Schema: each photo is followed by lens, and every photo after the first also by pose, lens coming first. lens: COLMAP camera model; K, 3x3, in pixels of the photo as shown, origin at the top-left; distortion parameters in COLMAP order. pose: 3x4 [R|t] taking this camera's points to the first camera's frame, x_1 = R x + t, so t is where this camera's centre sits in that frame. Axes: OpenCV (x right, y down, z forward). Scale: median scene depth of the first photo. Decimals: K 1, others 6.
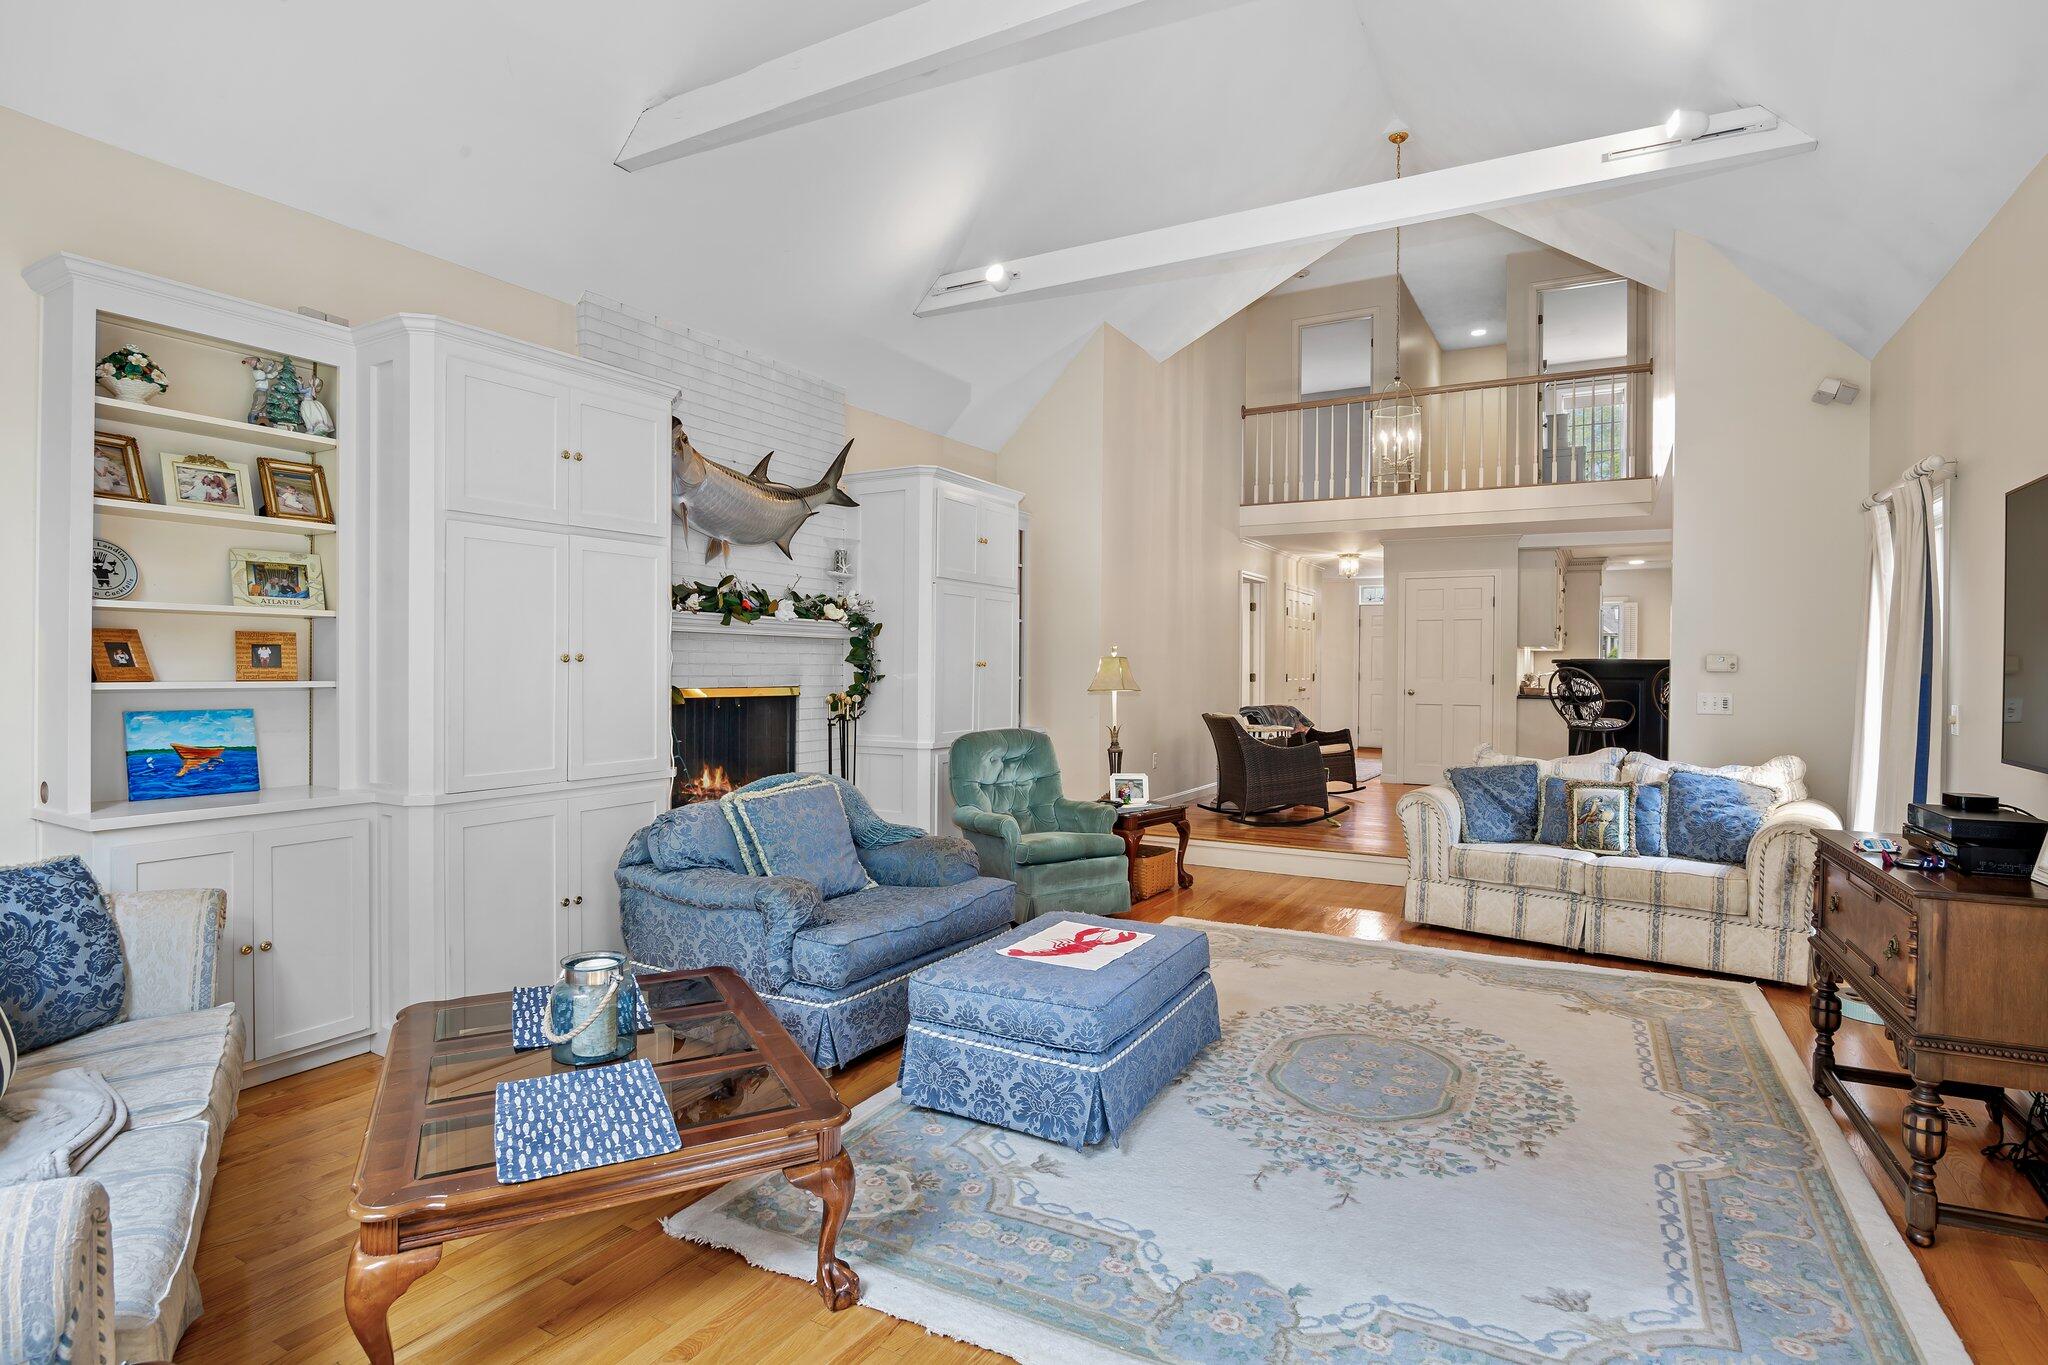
lens RADIAL K [[1031.2, 0, 1029.2], [0, 1031.2, 673.8], [0, 0, 1]] dist [-0.018102, 0.000838]
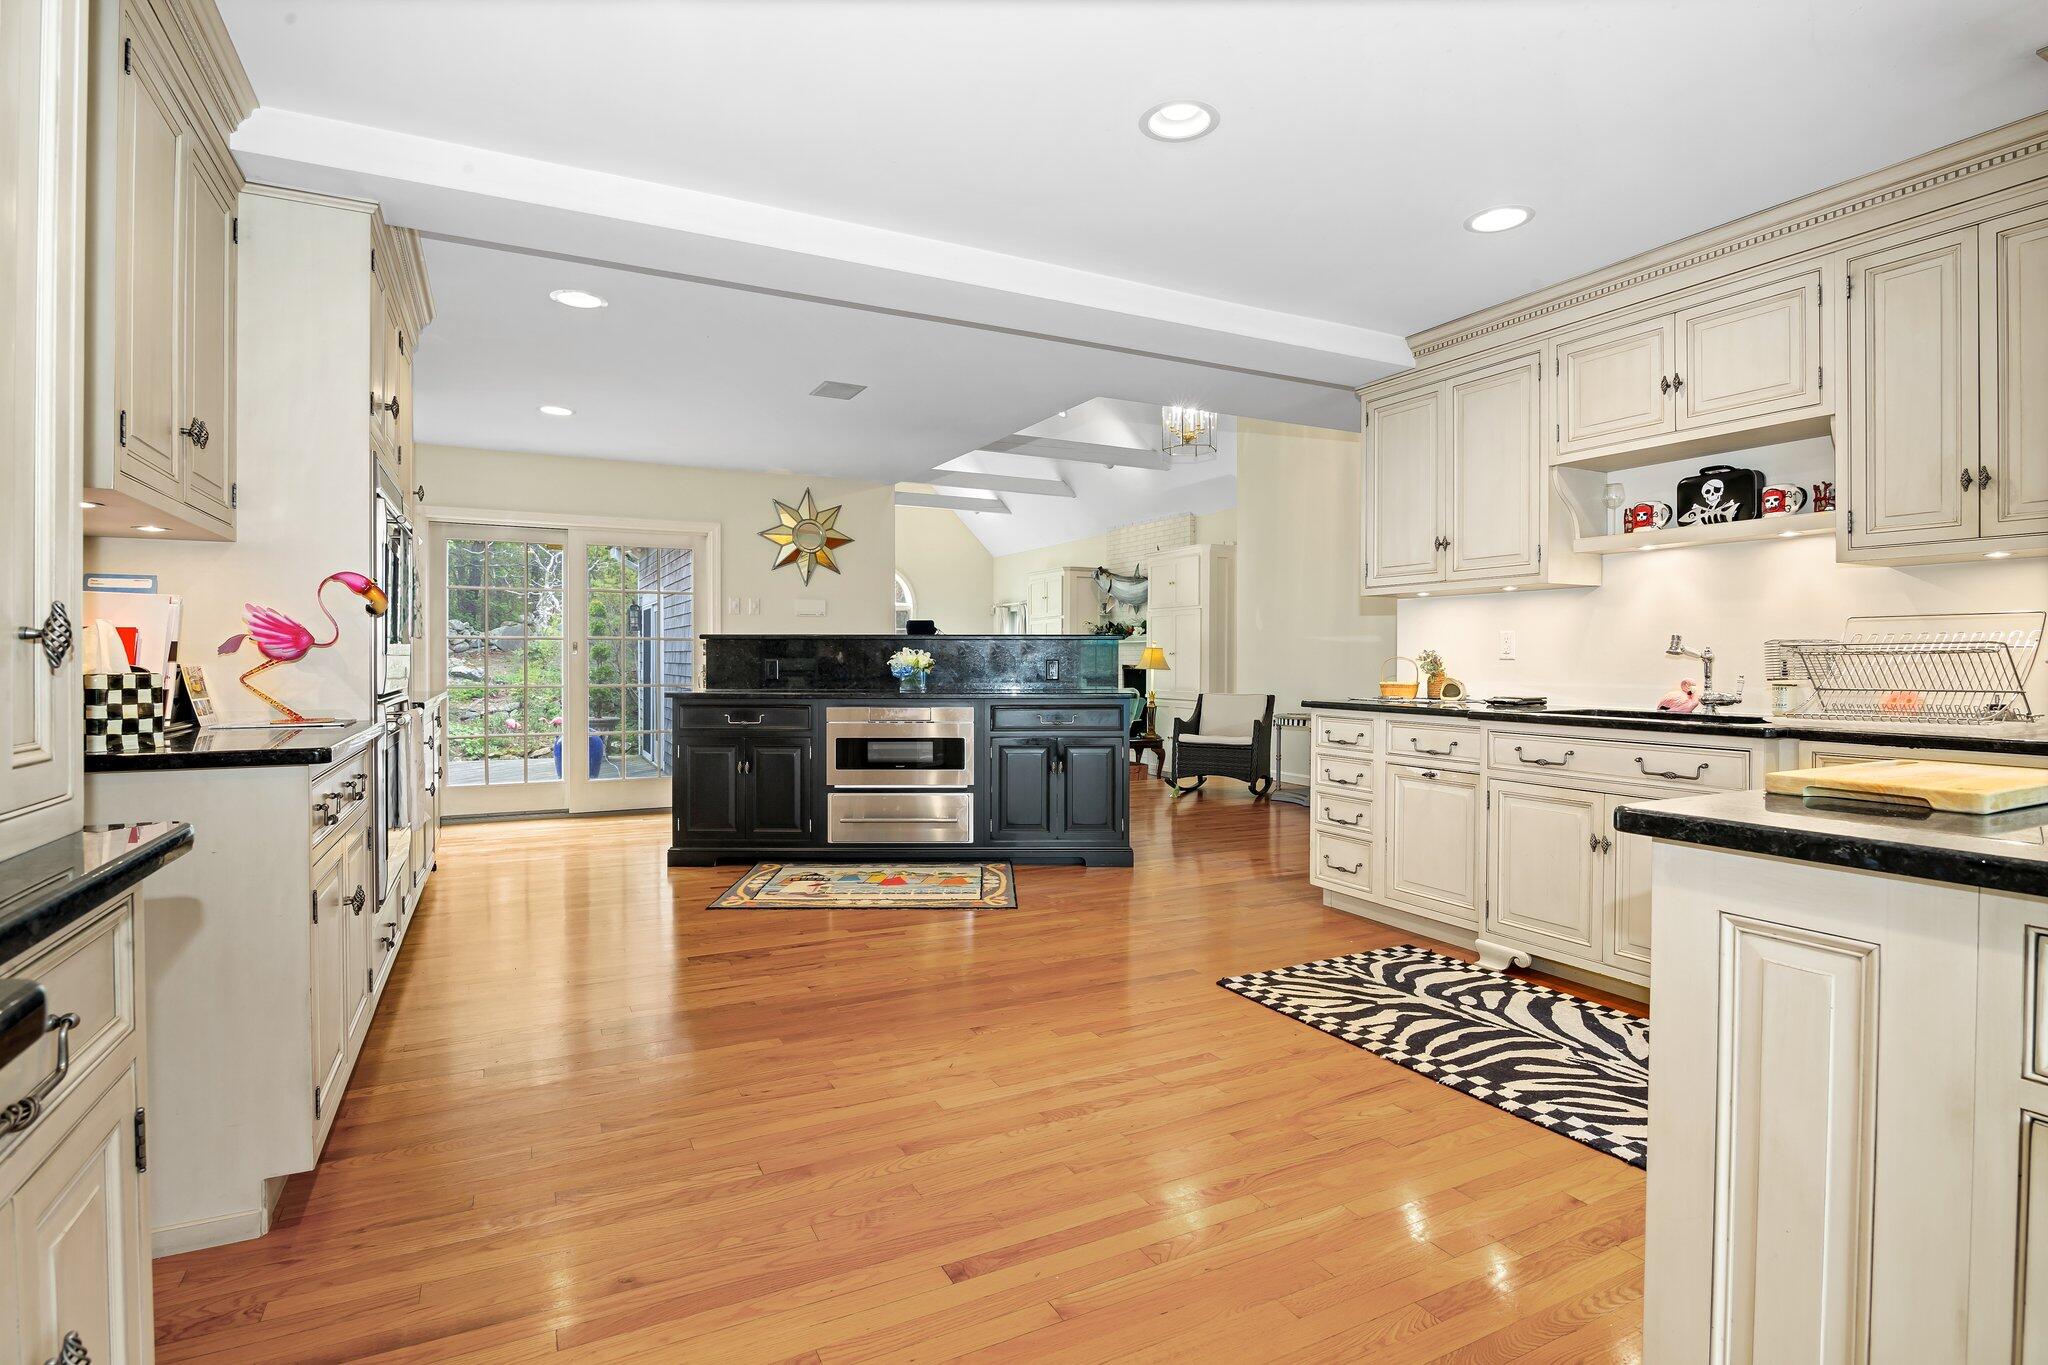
lens RADIAL K [[1007.6, 0, 1021.7], [0, 1007.6, 669.1], [0, 0, 1]] dist [-0.017391, -0.001293]
pose [[-0.552378, -0.000537, -0.833594, 1.974259], [-0.011476, 0.999910, 0.006960, 0.010933], [0.833515, 0.013410, -0.552334, 2.248898]]
